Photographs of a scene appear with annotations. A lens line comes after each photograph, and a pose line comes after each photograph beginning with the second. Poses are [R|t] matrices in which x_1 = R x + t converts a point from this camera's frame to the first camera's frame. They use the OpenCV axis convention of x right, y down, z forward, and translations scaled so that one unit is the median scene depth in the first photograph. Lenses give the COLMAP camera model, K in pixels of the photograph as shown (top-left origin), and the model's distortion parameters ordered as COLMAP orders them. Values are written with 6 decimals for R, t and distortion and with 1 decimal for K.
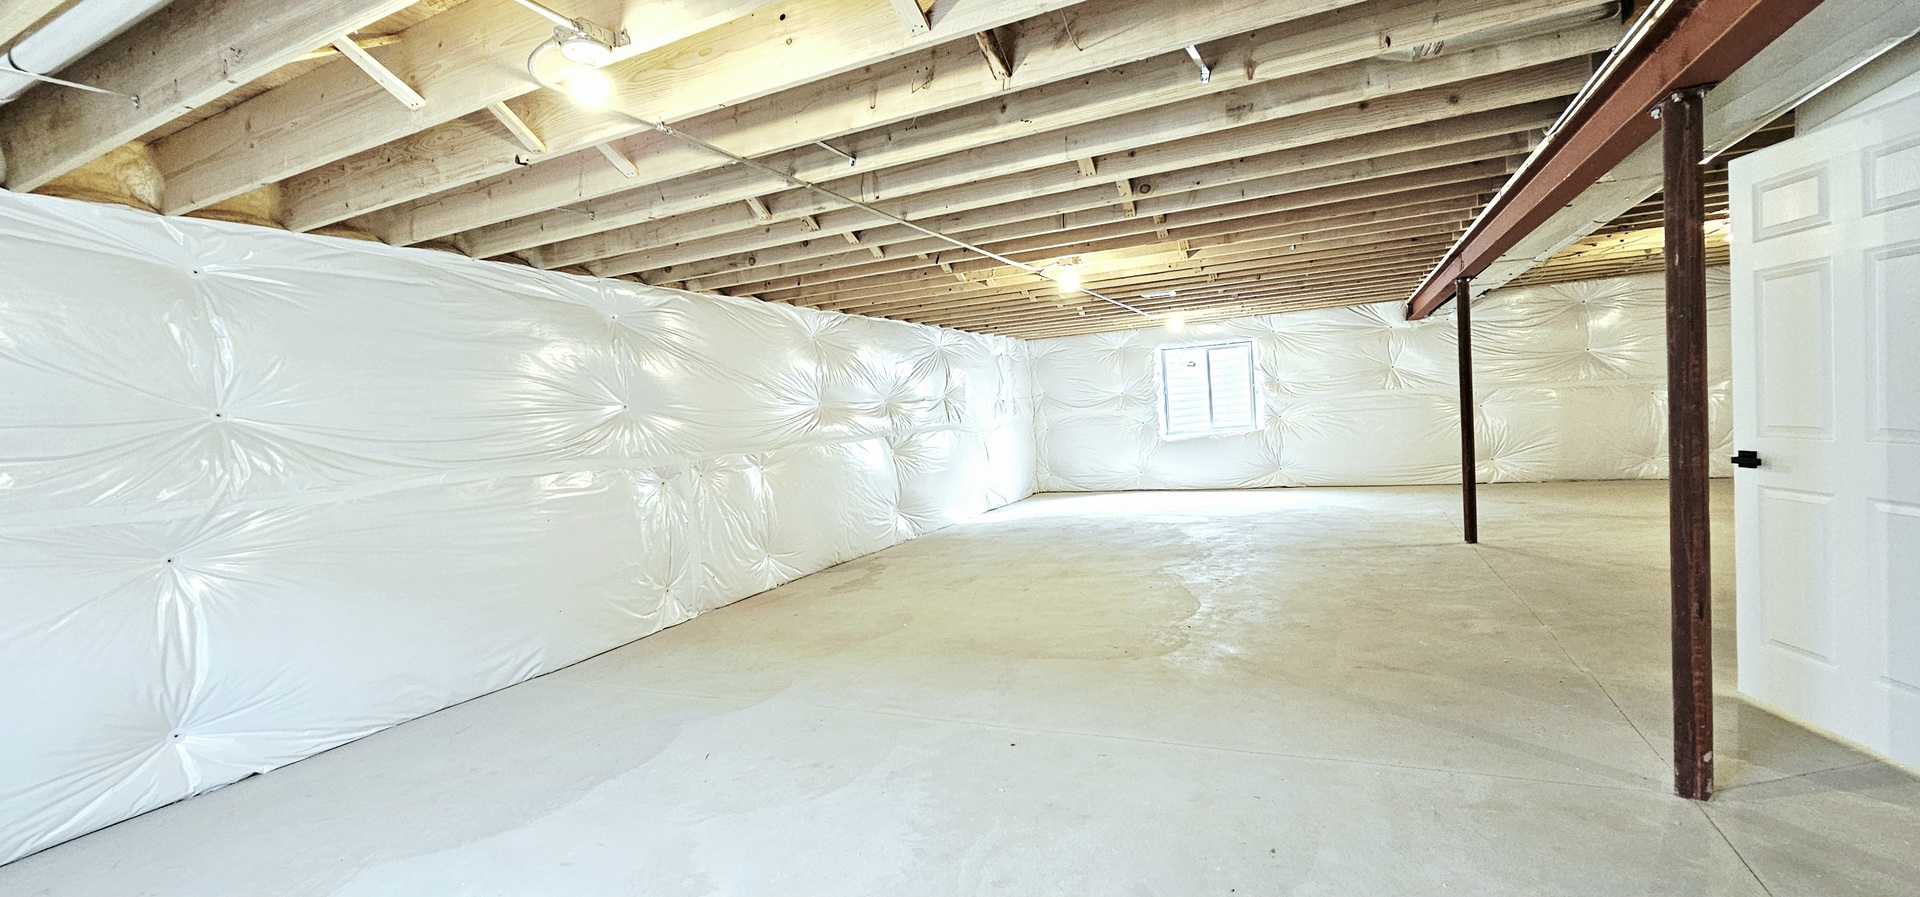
lens RADIAL K [[790.0, 0, 955.8], [0, 790.0, 449.8], [0, 0, 1]] dist [-0.001091, -0.000821]
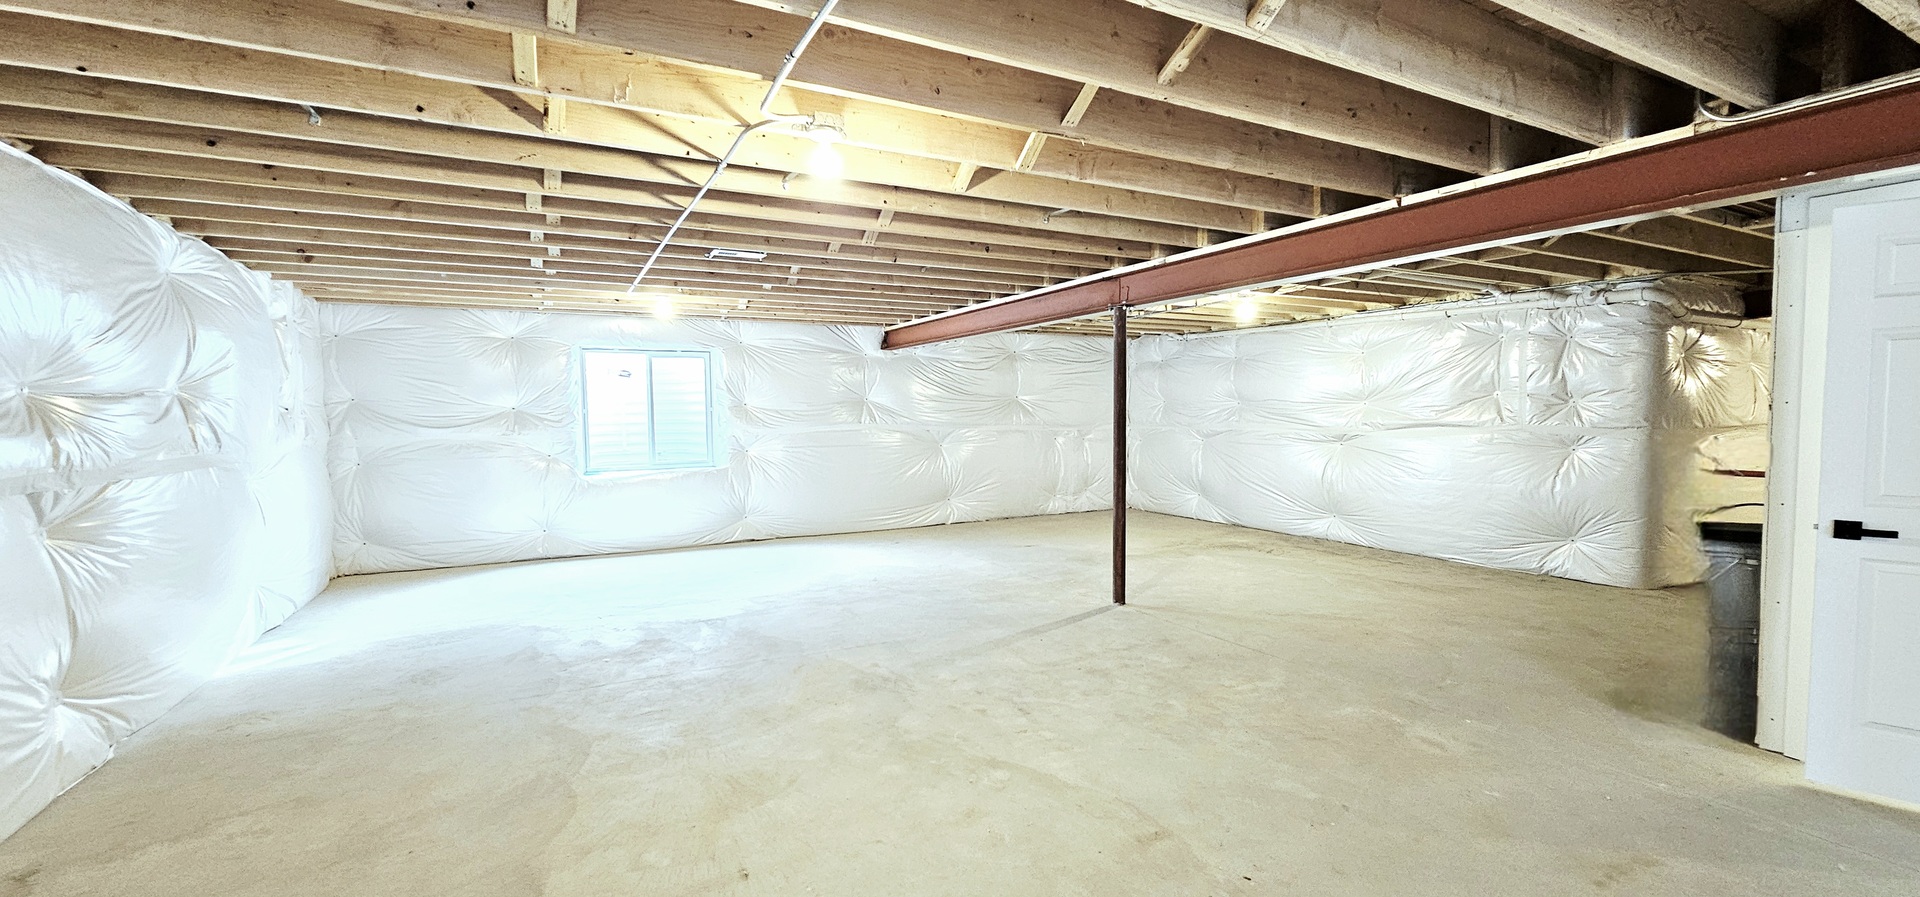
lens RADIAL K [[790.0, 0, 967.1], [0, 790.0, 446.5], [0, 0, 1]] dist [-0.001091, -0.000821]
pose [[0.585999, 0.025614, 0.809907, -0.110984], [0.006904, 0.999306, -0.036599, -0.018443], [-0.810282, 0.027038, 0.585416, 0.402354]]
